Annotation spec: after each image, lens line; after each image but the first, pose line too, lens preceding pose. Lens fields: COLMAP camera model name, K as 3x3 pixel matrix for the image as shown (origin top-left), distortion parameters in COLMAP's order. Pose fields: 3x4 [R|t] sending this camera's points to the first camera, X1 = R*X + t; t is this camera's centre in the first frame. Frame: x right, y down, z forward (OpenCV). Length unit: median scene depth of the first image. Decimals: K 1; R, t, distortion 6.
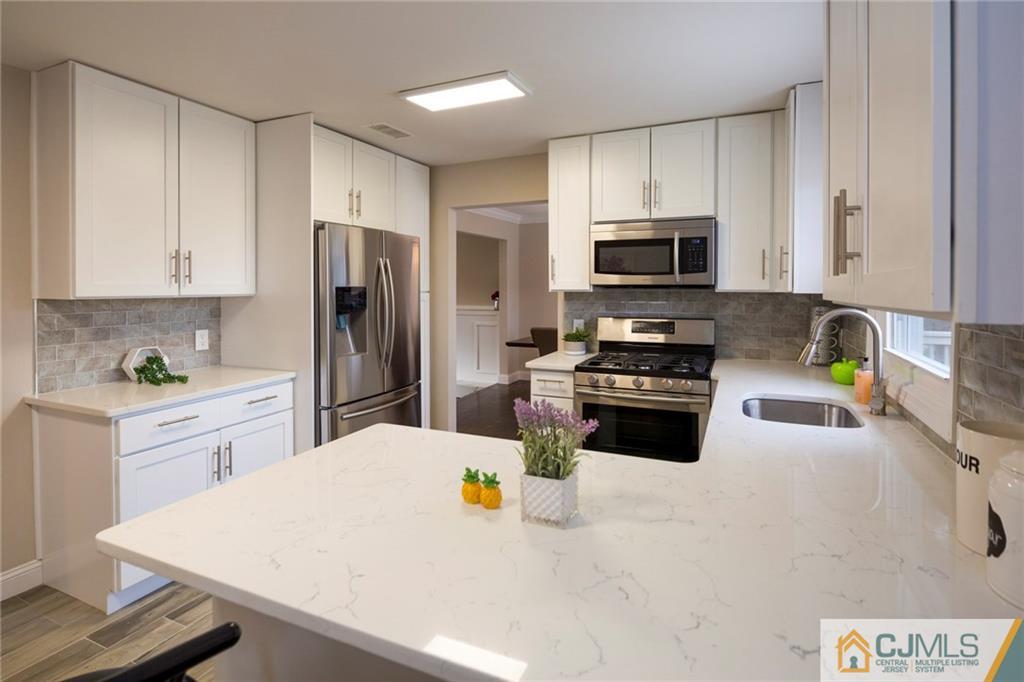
lens RADIAL K [[480.7, 0, 507.3], [0, 480.7, 293.2], [0, 0, 1]] dist [-0.005356, -0.000594]
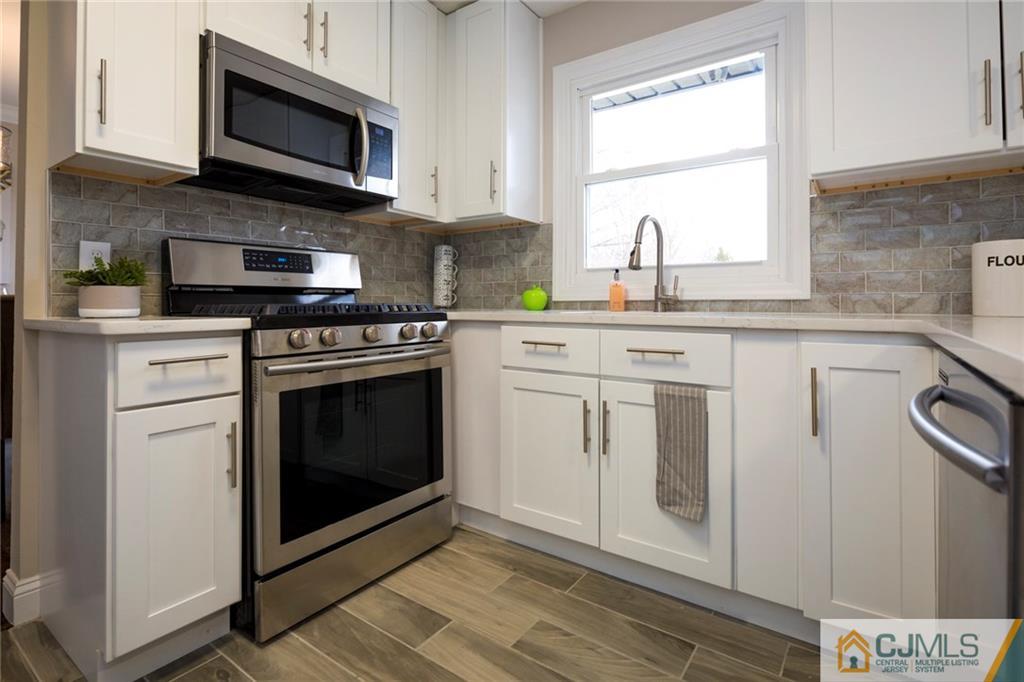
lens RADIAL K [[503.8, 0, 530.2], [0, 503.8, 299.5], [0, 0, 1]] dist [-0.001711, -0.002899]
pose [[0.176532, 0.006715, 0.984272, -0.283467], [0.010697, 0.999905, -0.008740, 0.142566], [-0.984237, 0.012071, 0.176443, 0.666473]]
